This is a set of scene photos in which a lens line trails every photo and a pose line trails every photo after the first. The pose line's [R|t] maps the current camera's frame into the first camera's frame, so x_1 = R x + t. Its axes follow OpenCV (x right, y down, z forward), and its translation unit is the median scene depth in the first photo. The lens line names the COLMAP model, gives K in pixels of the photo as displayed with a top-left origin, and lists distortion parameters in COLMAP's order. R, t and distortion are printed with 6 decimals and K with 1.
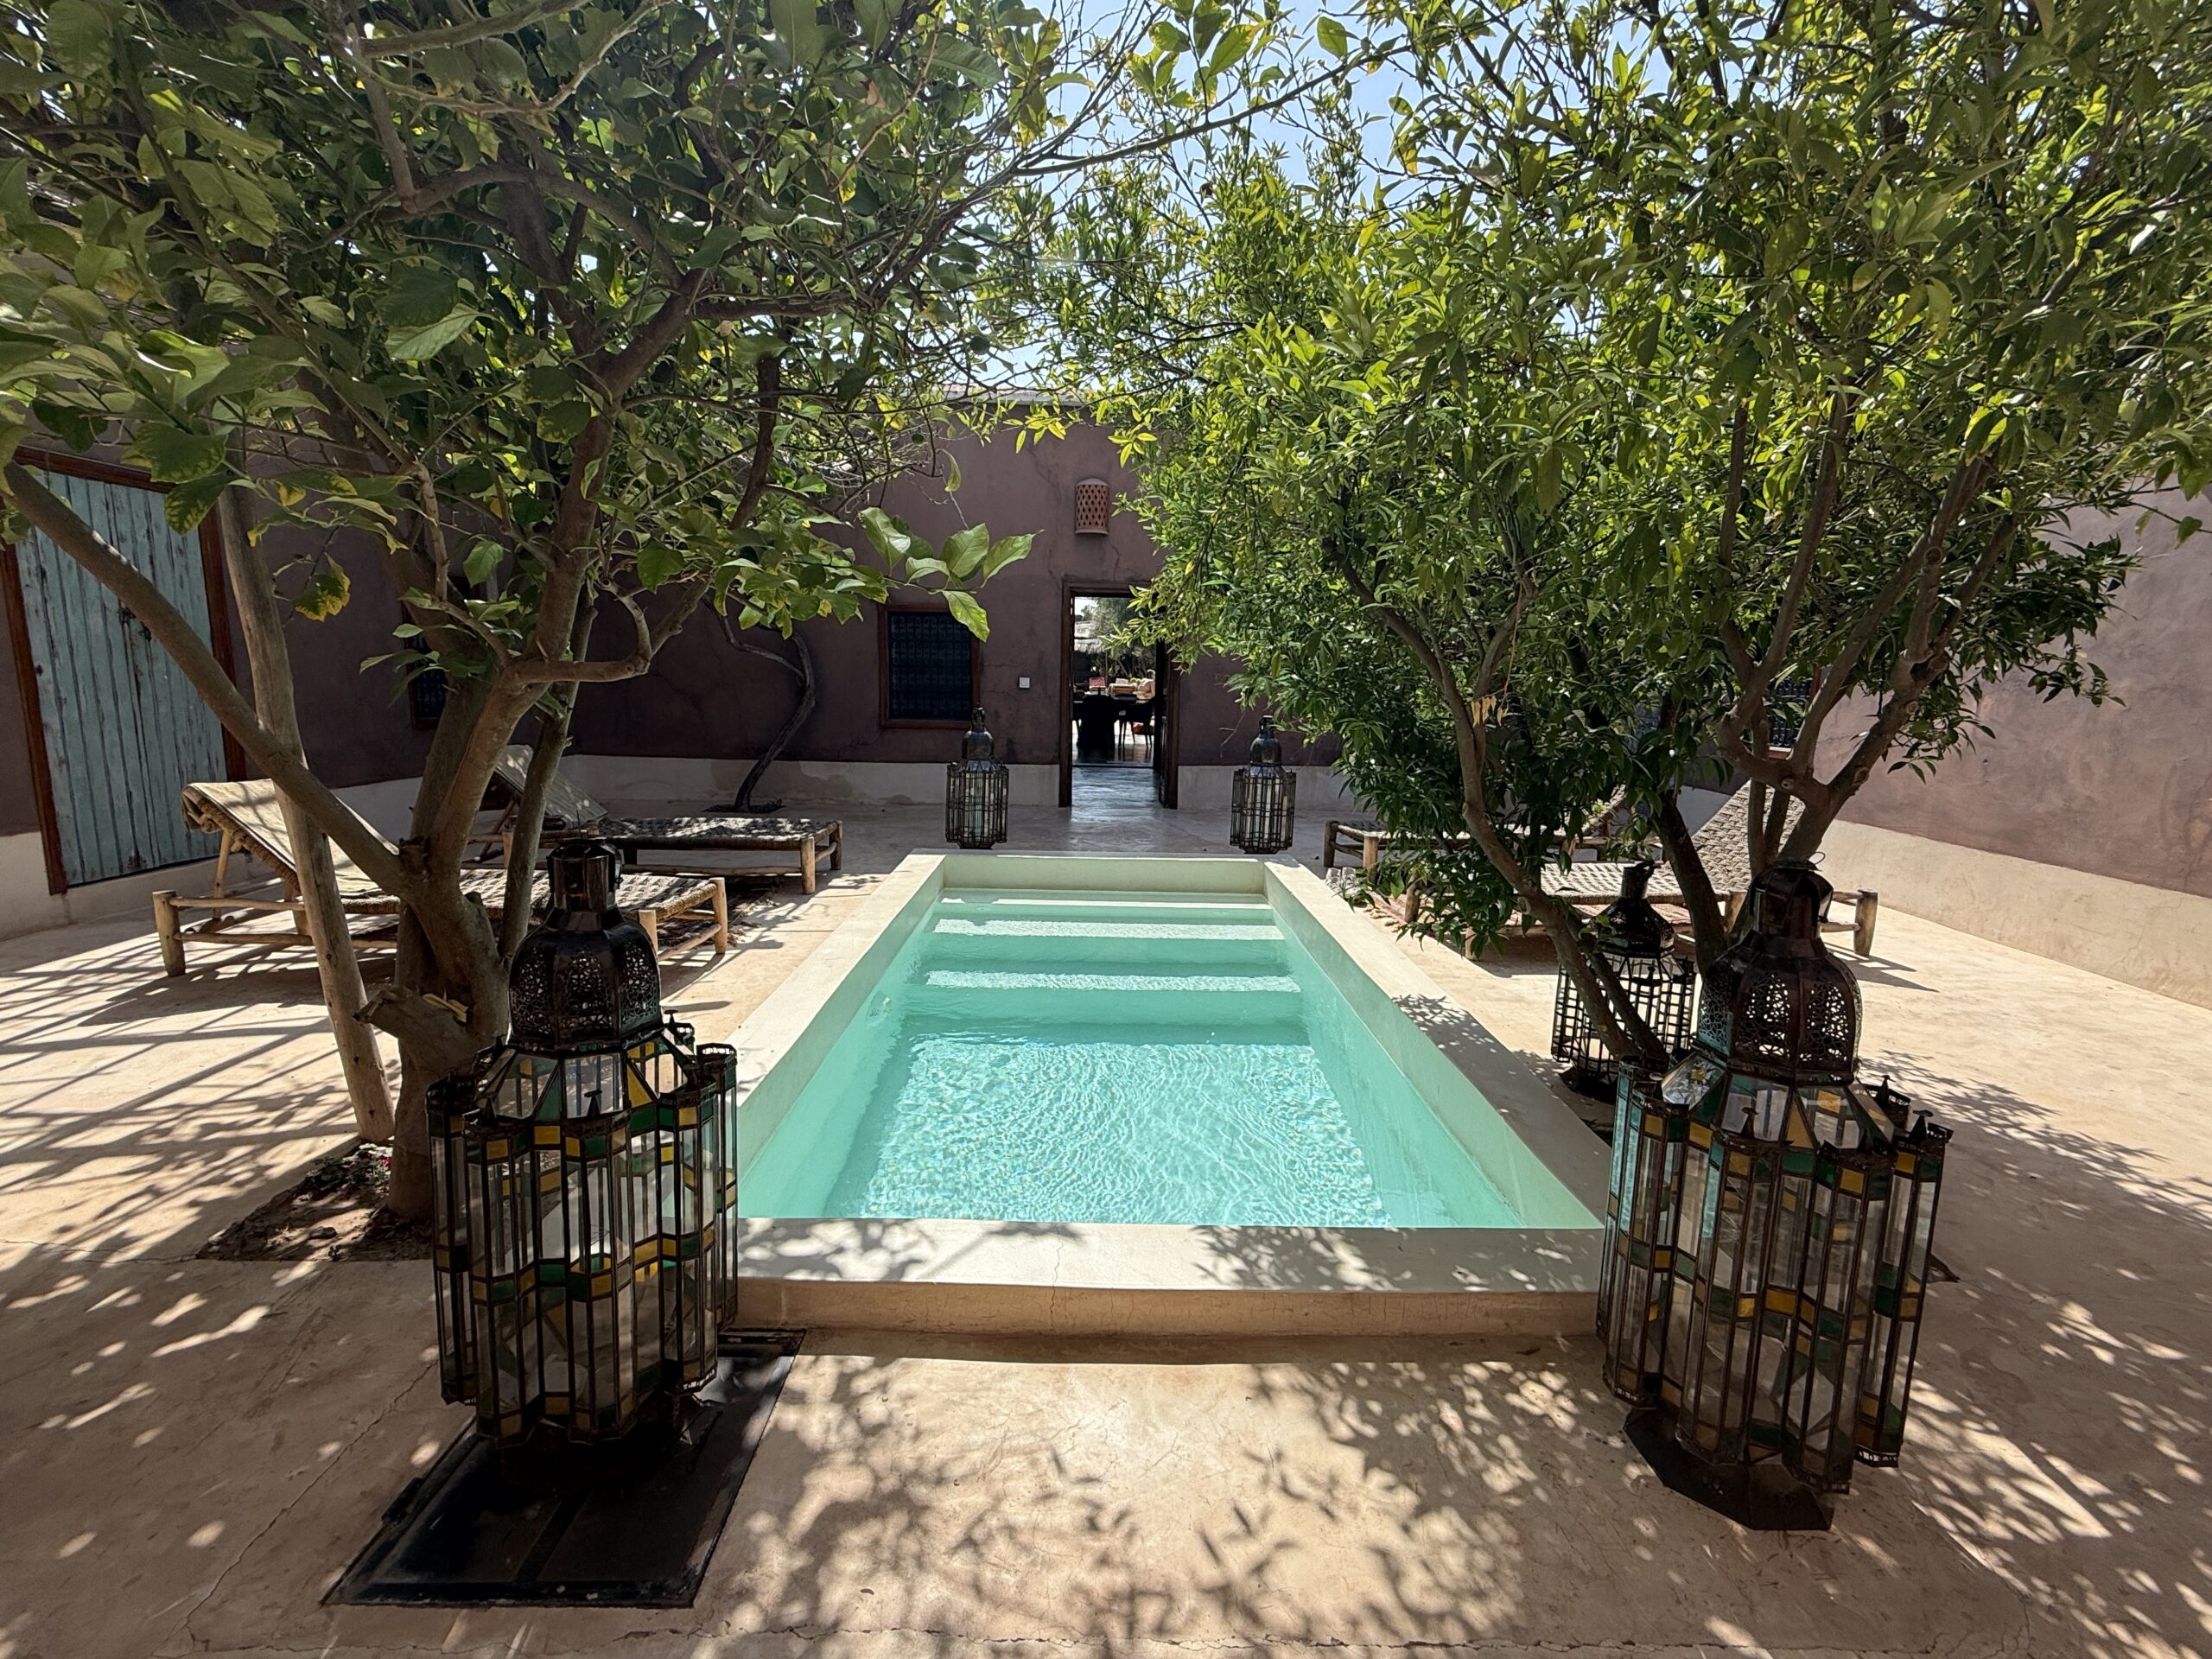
lens RADIAL K [[969.6, 0, 1110.4], [0, 969.6, 824.1], [0, 0, 1]] dist [0.000329, 0.000512]
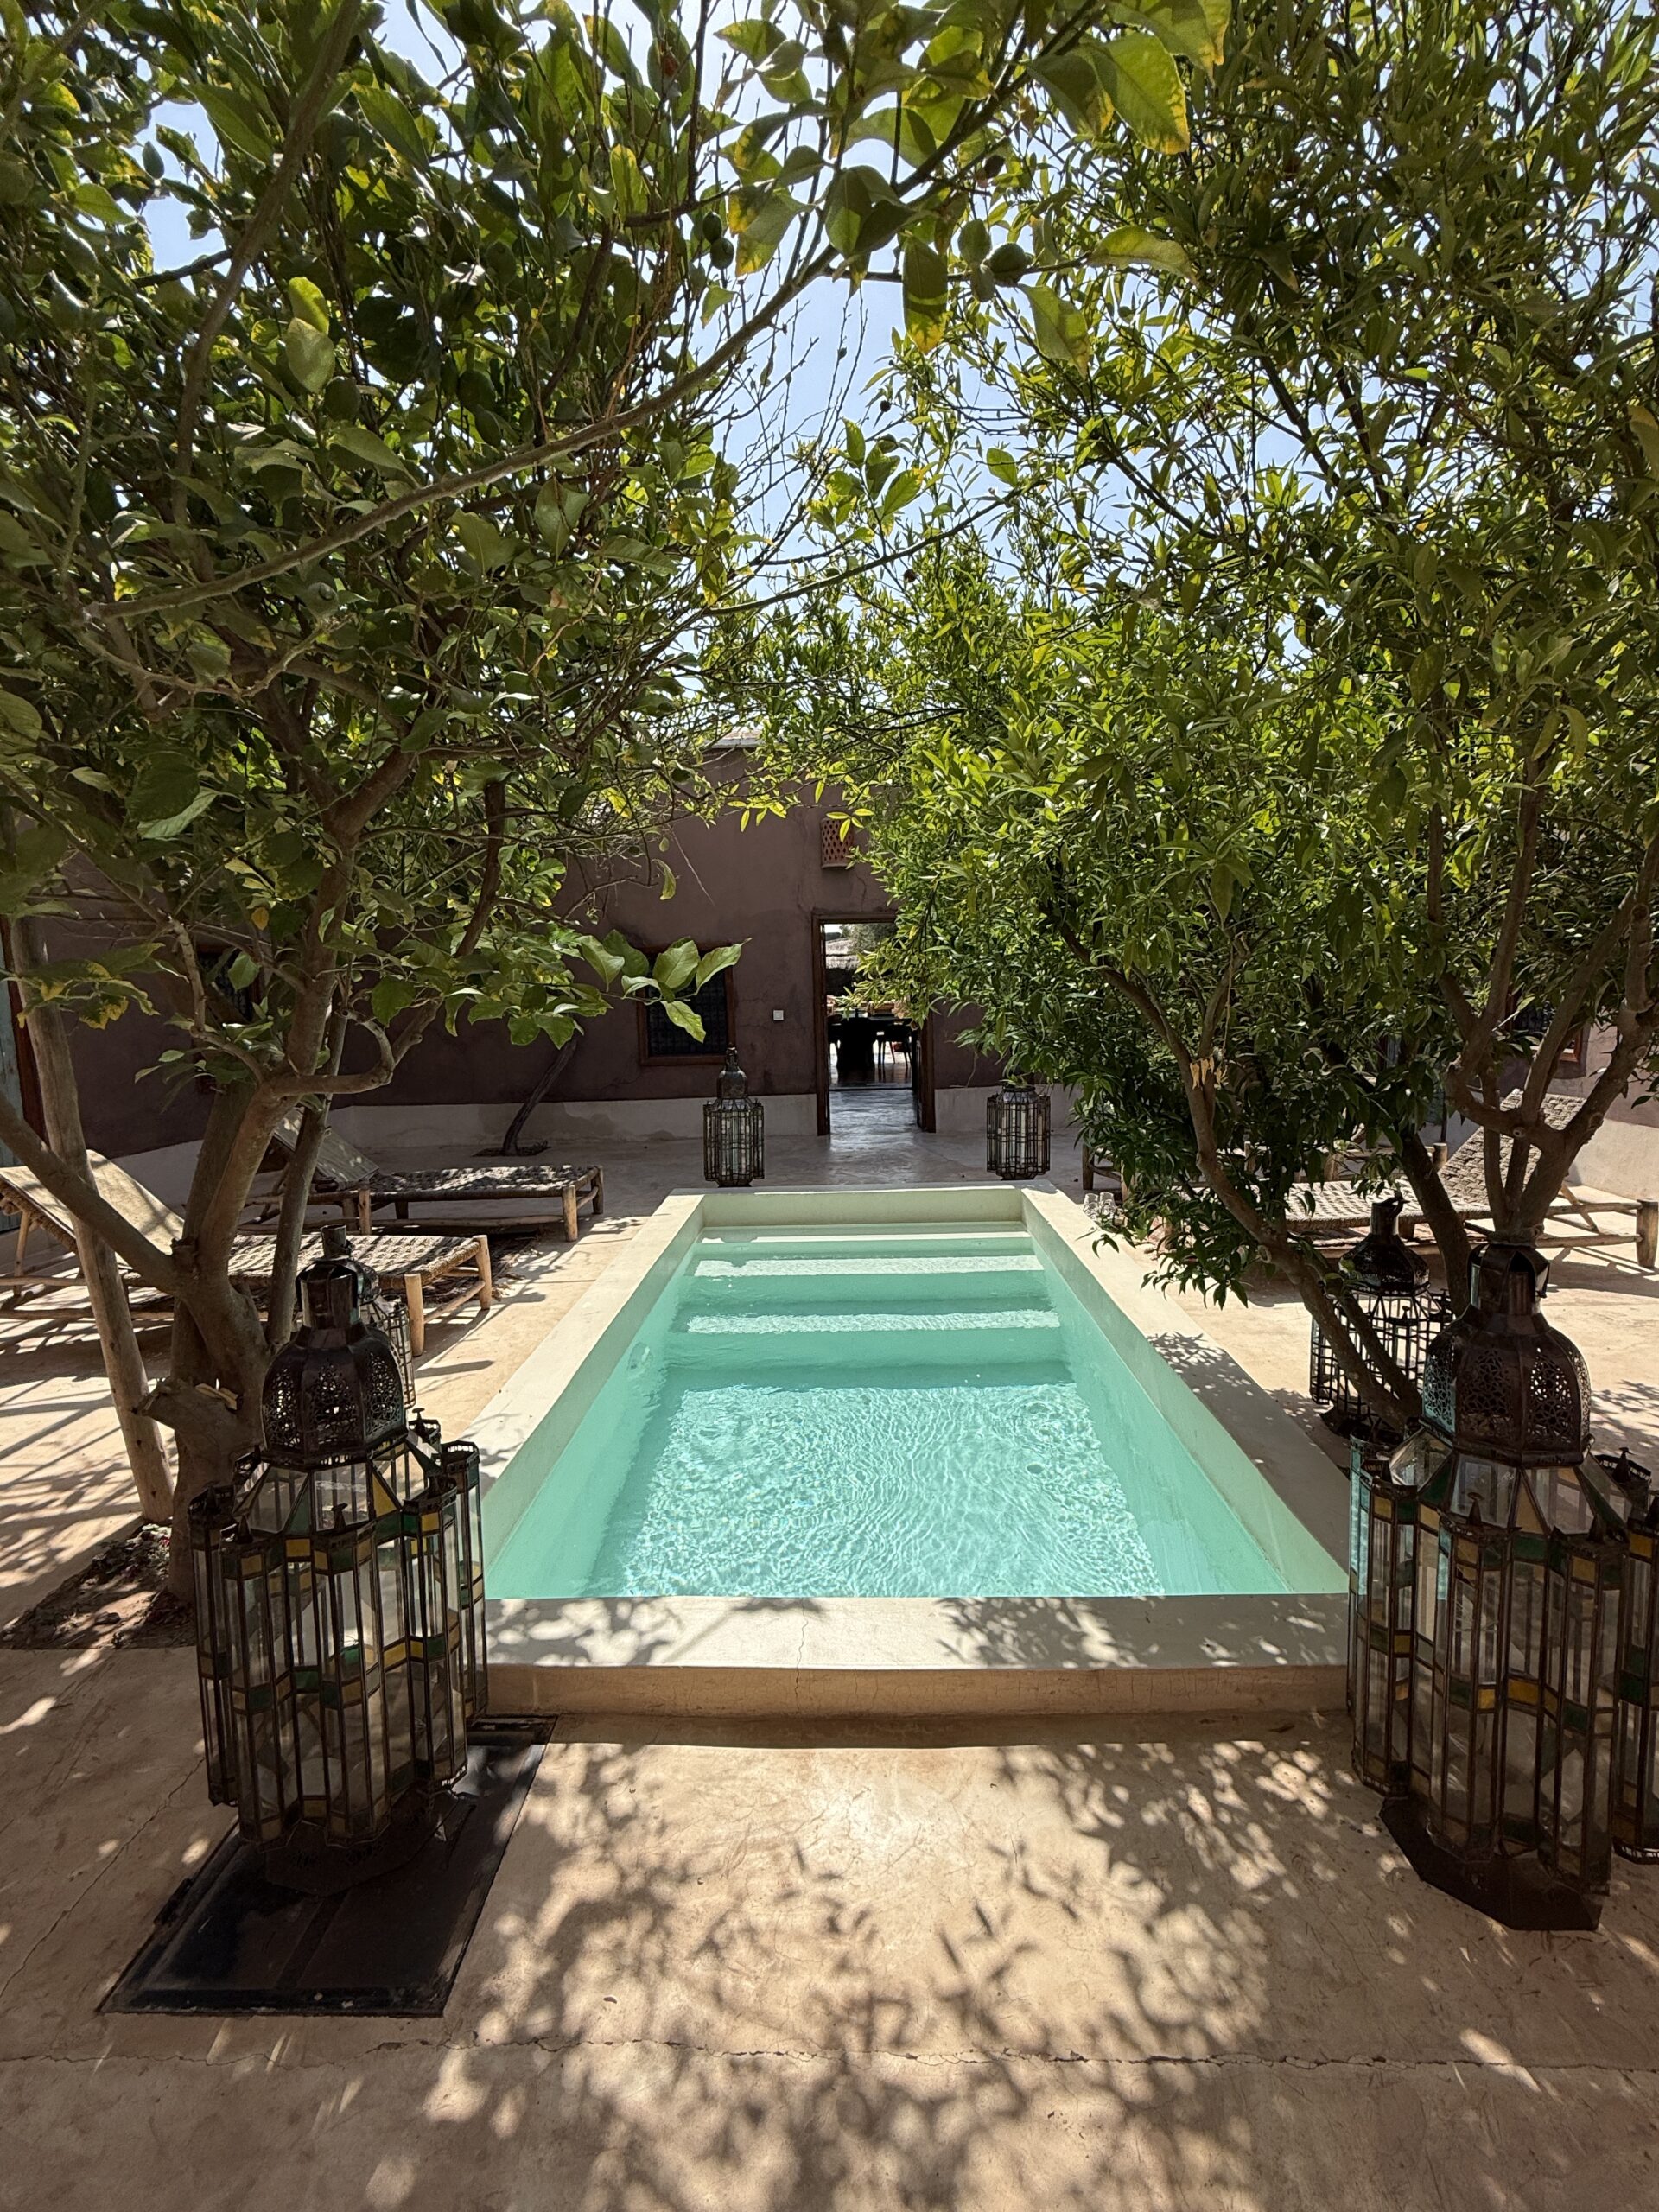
lens RADIAL K [[969.6, 0, 827.7], [0, 969.6, 1094.1], [0, 0, 1]] dist [0.000329, 0.000512]
pose [[0.997549, -0.045337, -0.053298, 0.056200], [0.043141, 0.998200, -0.041655, -0.079278], [0.055091, 0.039253, 0.997709, -0.031896]]
